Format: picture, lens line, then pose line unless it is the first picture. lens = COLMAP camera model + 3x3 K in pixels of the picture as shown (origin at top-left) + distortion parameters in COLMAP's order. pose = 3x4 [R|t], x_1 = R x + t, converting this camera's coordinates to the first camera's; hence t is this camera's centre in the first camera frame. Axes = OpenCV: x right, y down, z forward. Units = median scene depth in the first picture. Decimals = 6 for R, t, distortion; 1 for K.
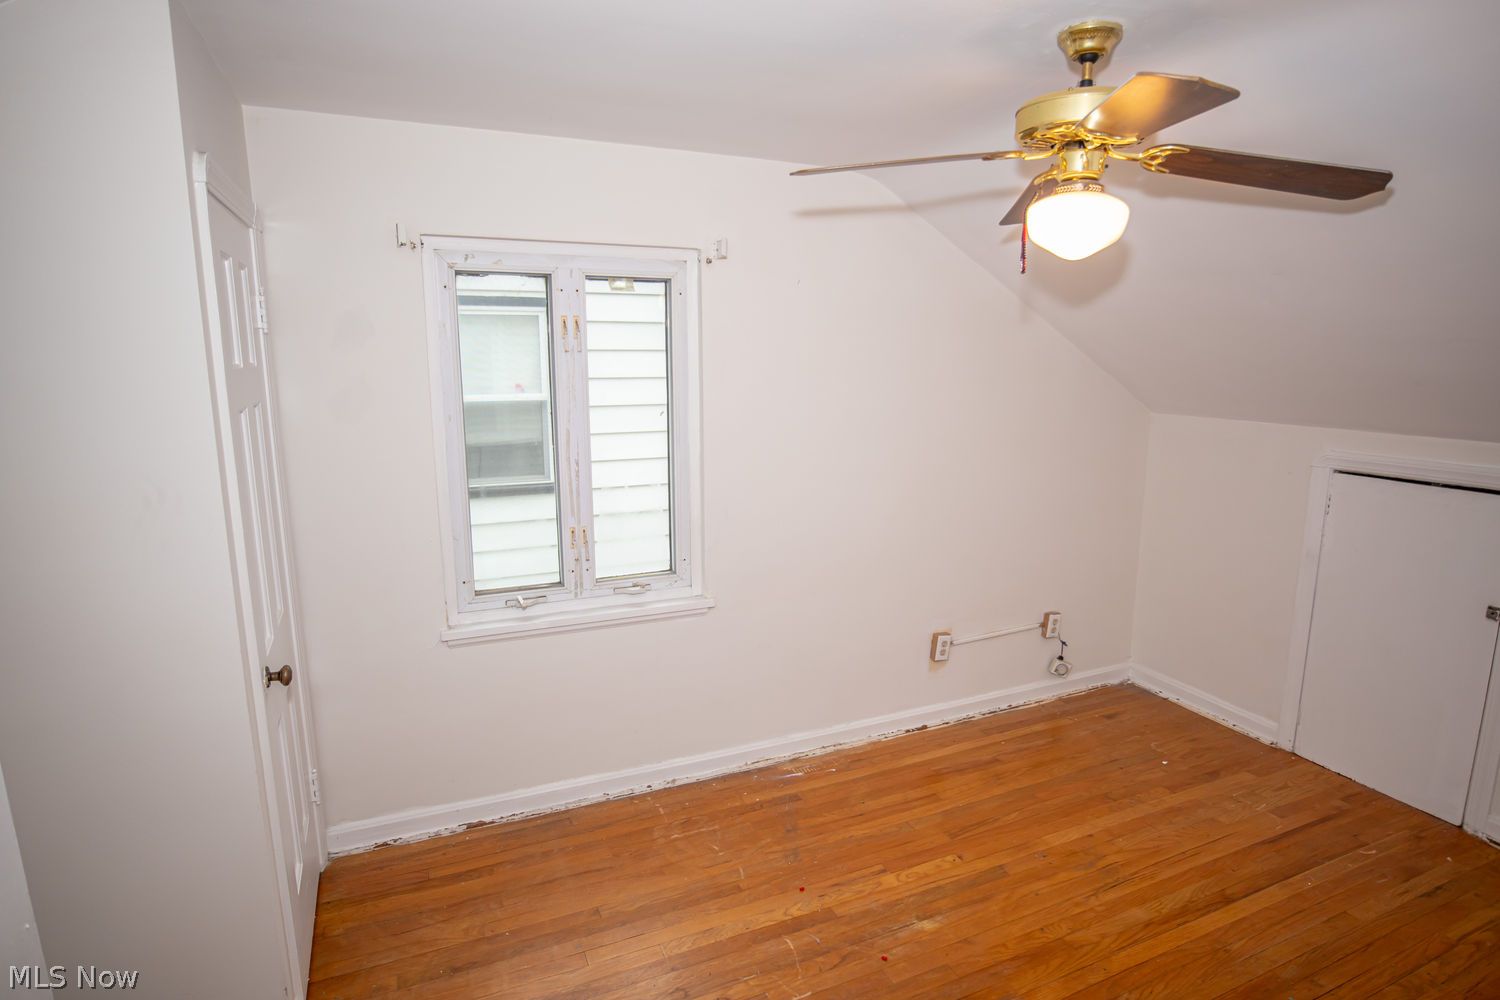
lens RADIAL K [[795.7, 0, 755.0], [0, 795.7, 501.8], [0, 0, 1]] dist [-0.046473, -0.000155]
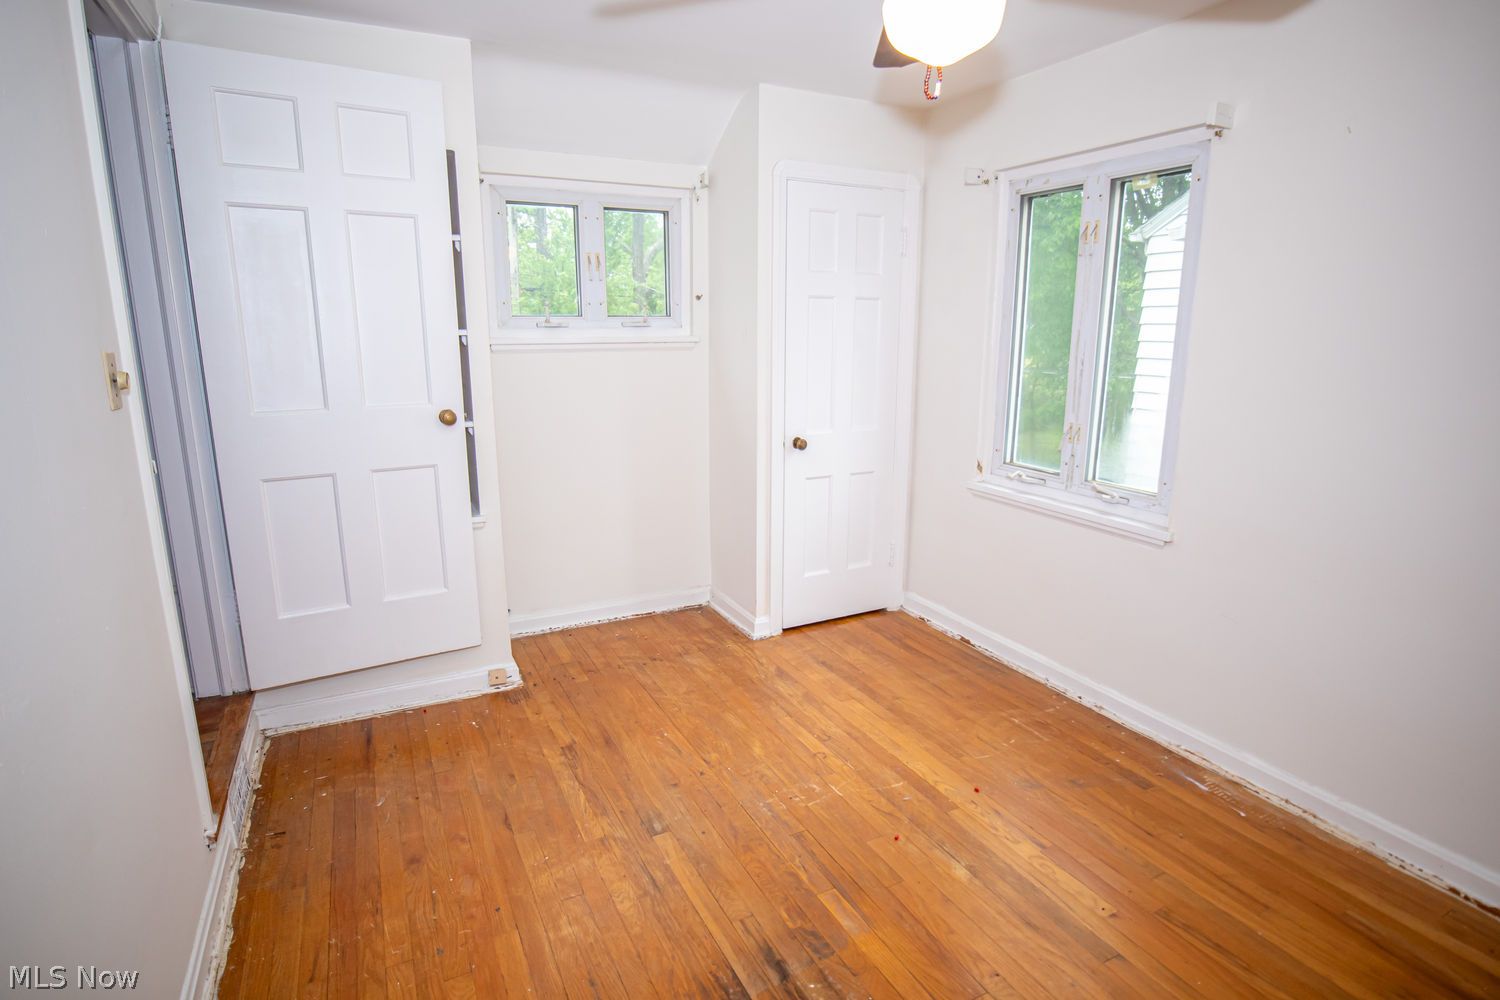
lens RADIAL K [[795.7, 0, 757.4], [0, 795.7, 500.7], [0, 0, 1]] dist [-0.046473, -0.000155]
pose [[0.039284, 0.212275, -0.976420, 0.823031], [-0.174238, 0.963659, 0.202491, -0.008620], [0.983920, 0.162175, 0.074843, 0.524041]]
